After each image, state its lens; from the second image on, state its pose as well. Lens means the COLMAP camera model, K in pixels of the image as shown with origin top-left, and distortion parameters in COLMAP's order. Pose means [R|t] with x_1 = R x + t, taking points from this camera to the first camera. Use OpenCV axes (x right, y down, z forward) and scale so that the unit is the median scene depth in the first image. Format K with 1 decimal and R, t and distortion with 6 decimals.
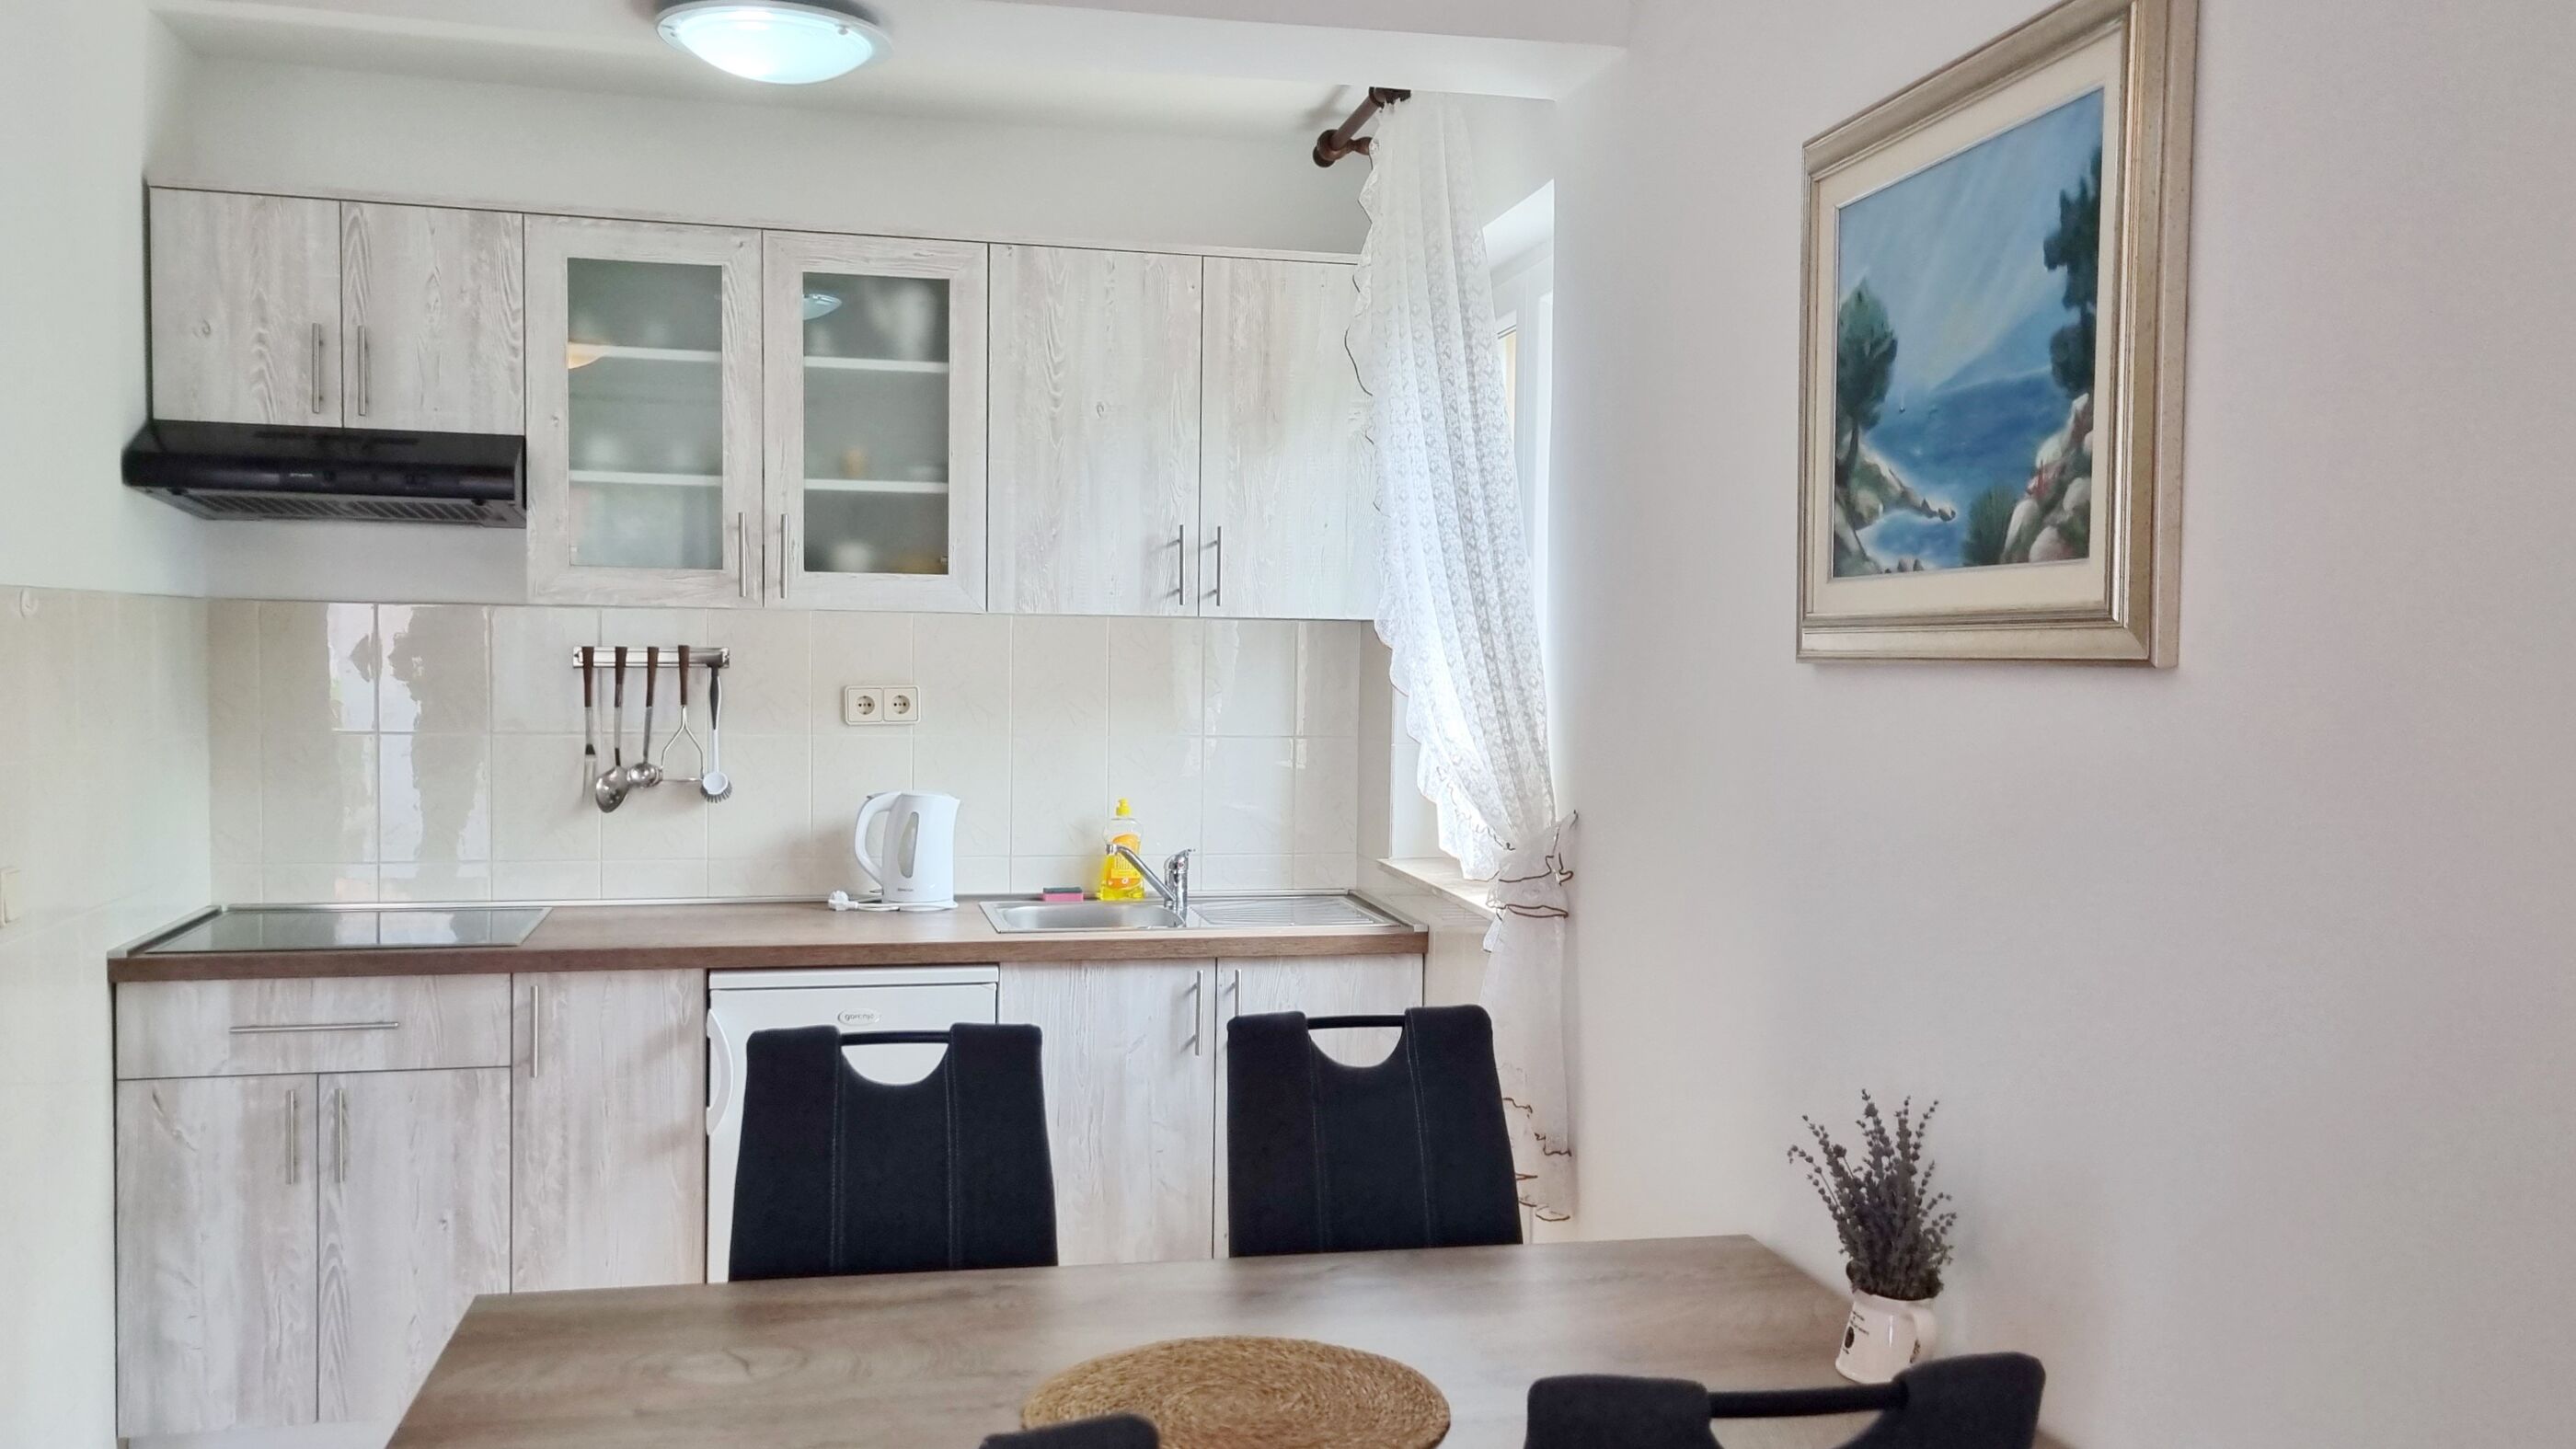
lens RADIAL K [[2114.7, 0, 1290.7], [0, 2114.7, 734.7], [0, 0, 1]] dist [0.064177, 0.002655]
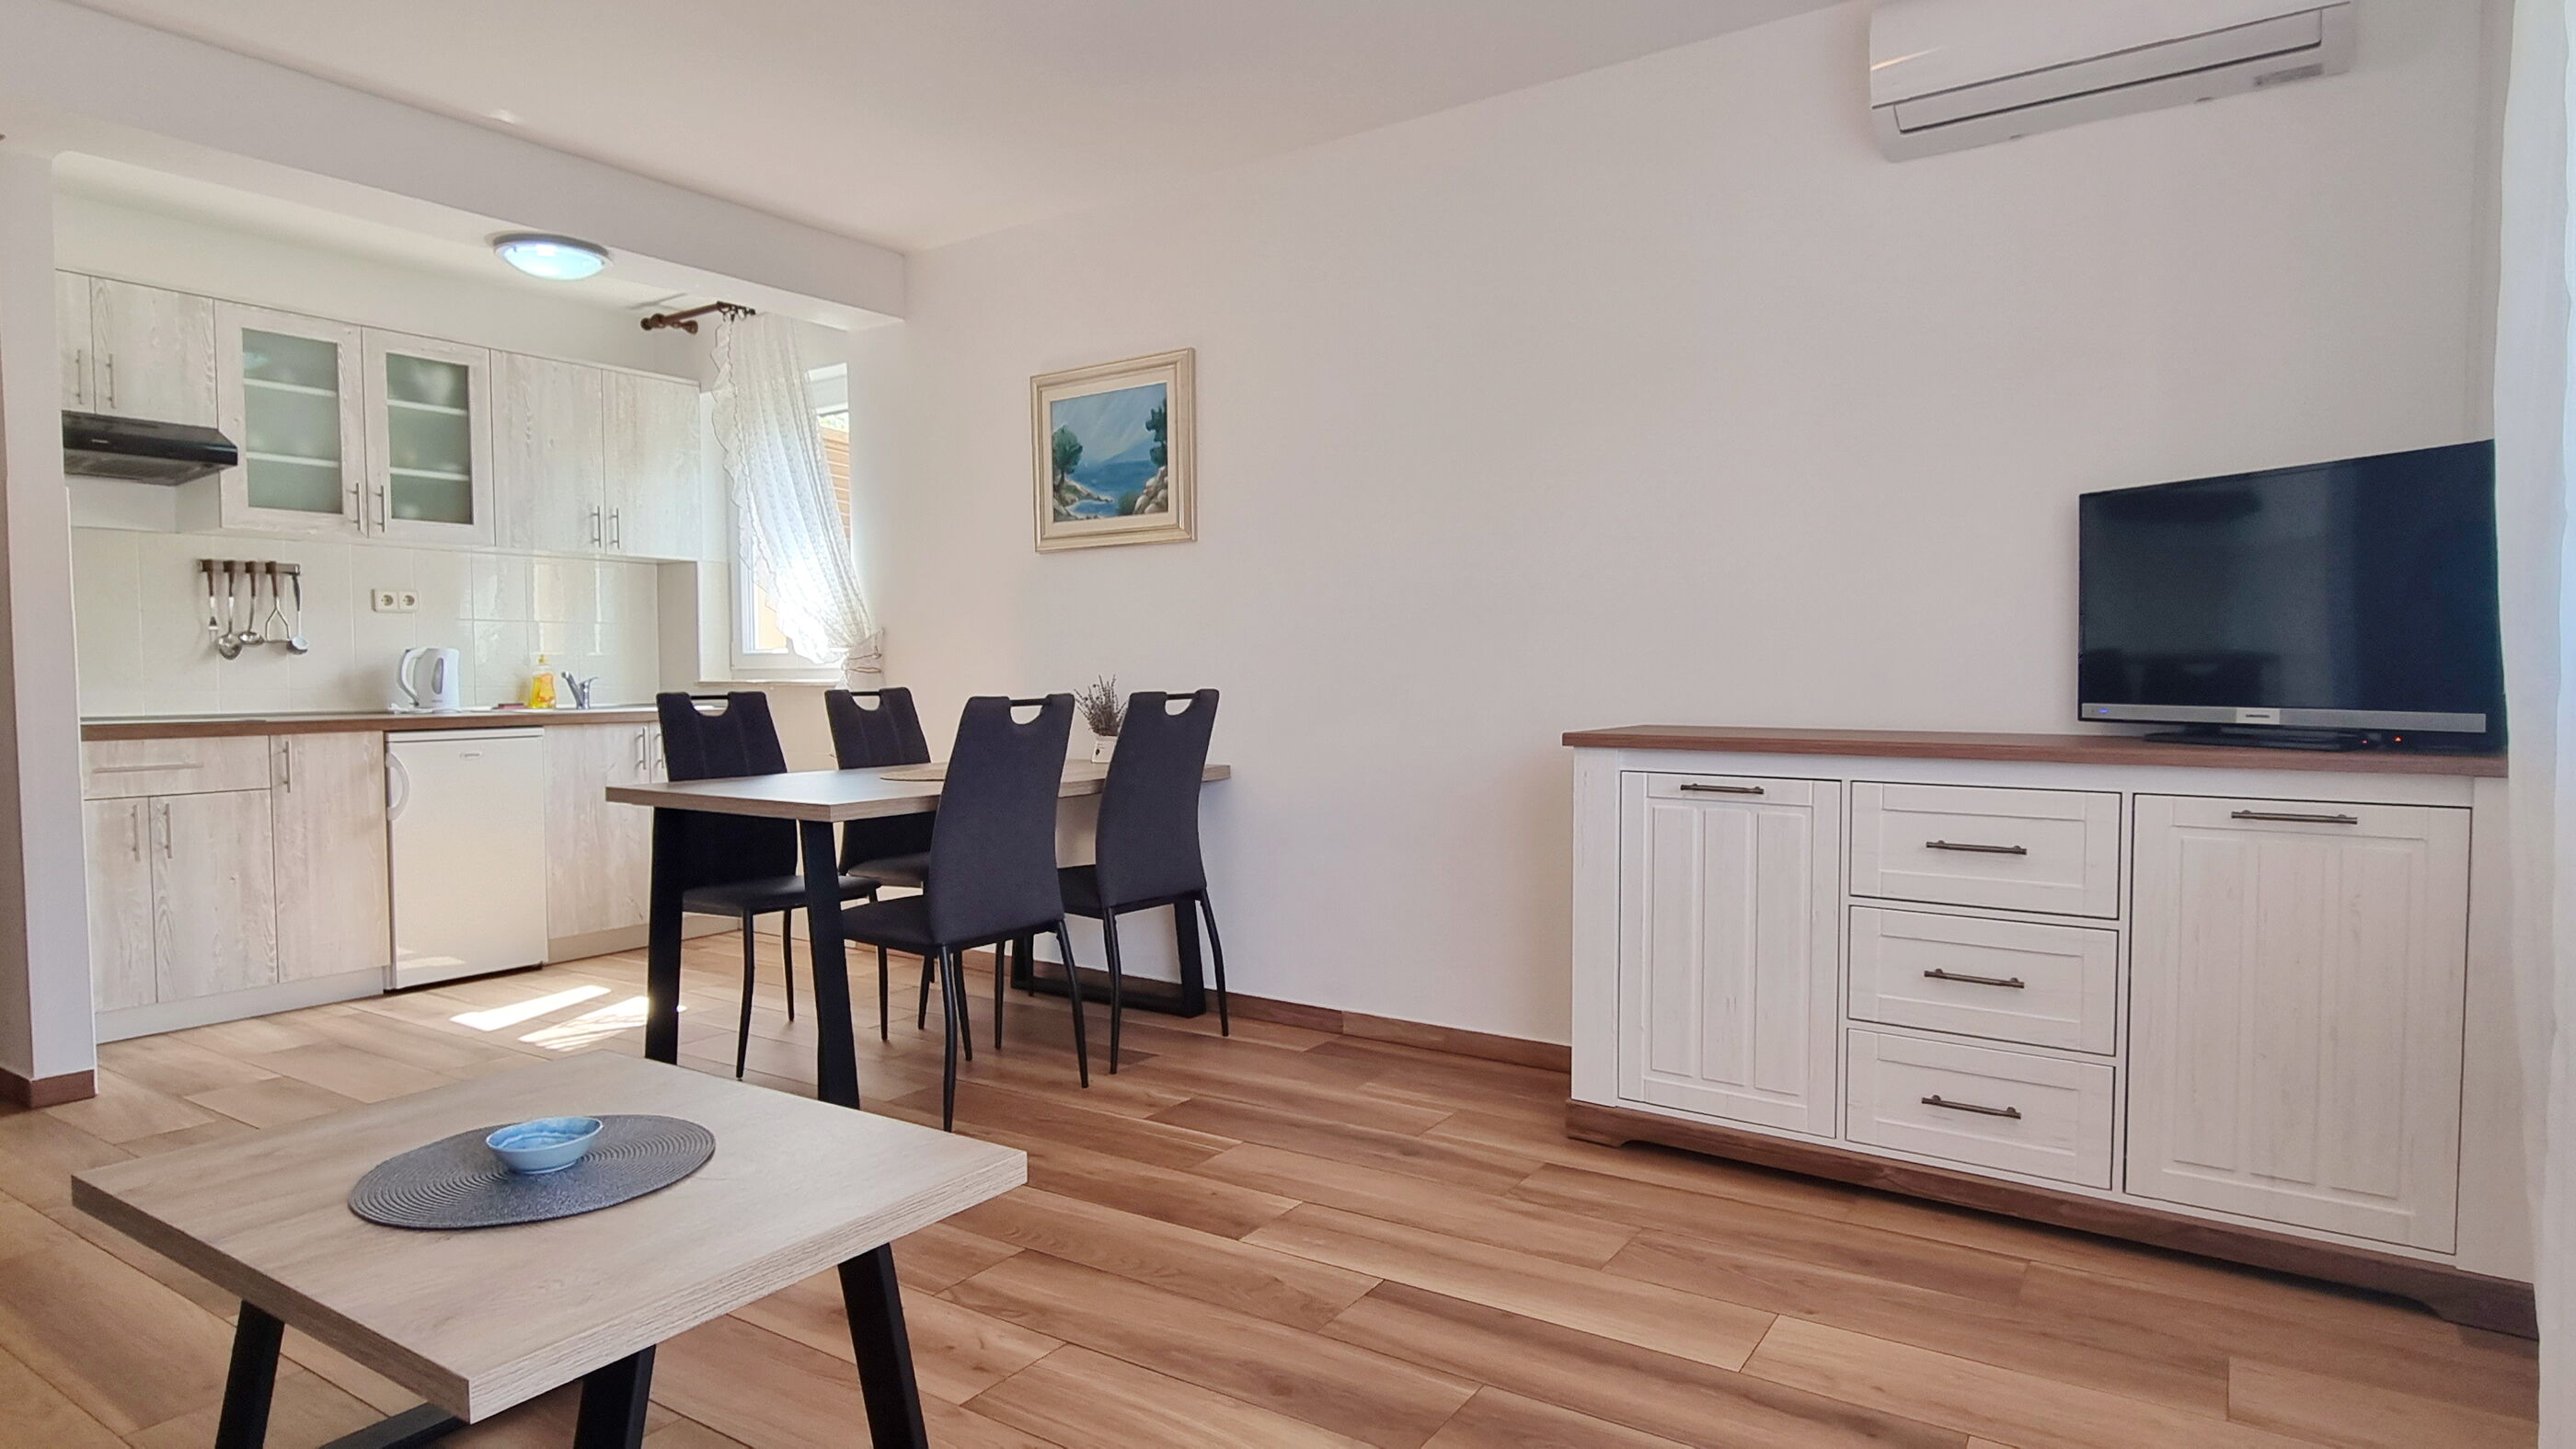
lens RADIAL K [[1410.3, 0, 1300.7], [0, 1410.3, 734.3], [0, 0, 1]] dist [0.000386, -0.002855]
pose [[0.720118, -0.049827, 0.692060, -0.553078], [0.044018, 0.998690, 0.026100, 0.117336], [-0.692453, 0.011668, 0.721368, -0.424889]]
